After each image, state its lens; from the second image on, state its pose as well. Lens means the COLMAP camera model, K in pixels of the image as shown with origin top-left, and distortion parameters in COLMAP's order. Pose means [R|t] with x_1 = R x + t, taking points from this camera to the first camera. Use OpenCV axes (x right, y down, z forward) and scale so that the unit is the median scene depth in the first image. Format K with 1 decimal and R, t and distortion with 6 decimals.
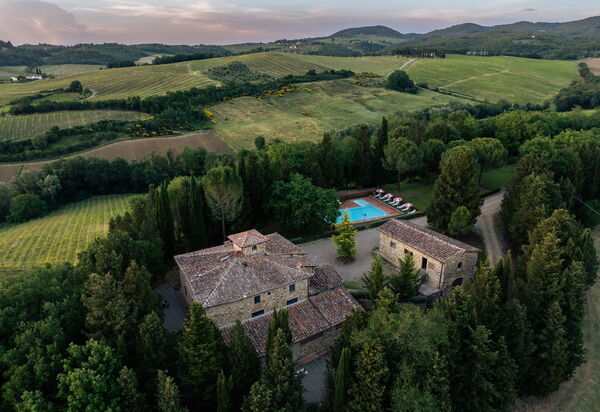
lens RADIAL K [[428.5, 0, 300.0], [0, 428.5, 206.0], [0, 0, 1]] dist [-0.041405, 0.002887]
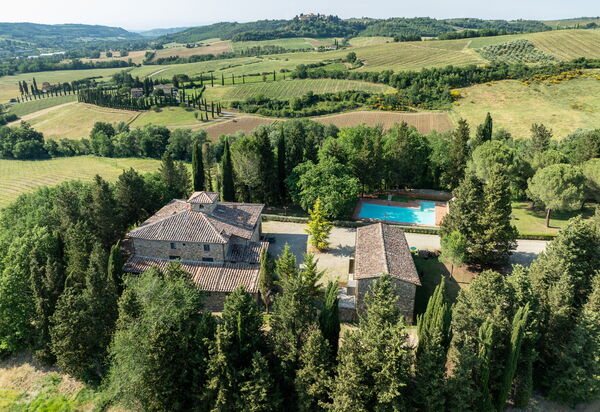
lens RADIAL K [[428.5, 0, 300.0], [0, 428.5, 206.0], [0, 0, 1]] dist [-0.041405, 0.002887]
pose [[0.774771, 0.243055, -0.583656, 0.145784], [-0.211274, 0.969615, 0.123329, -0.019473], [0.595897, 0.027759, 0.802581, 0.042190]]
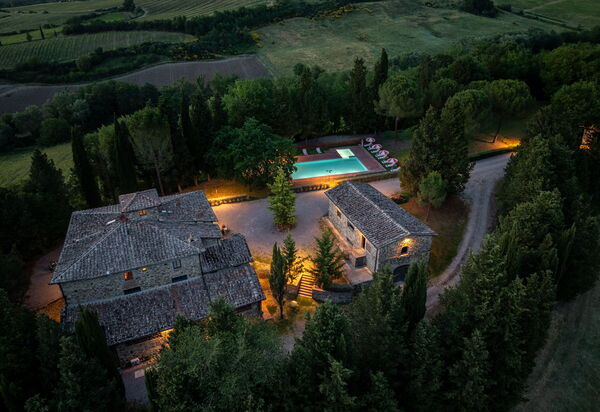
lens RADIAL K [[428.5, 0, 300.0], [0, 428.5, 206.0], [0, 0, 1]] dist [-0.041405, 0.002887]
pose [[0.985394, 0.077315, -0.151727, 0.061620], [-0.050824, 0.983909, 0.171289, -0.014404], [0.162529, -0.161076, 0.973468, 0.042083]]
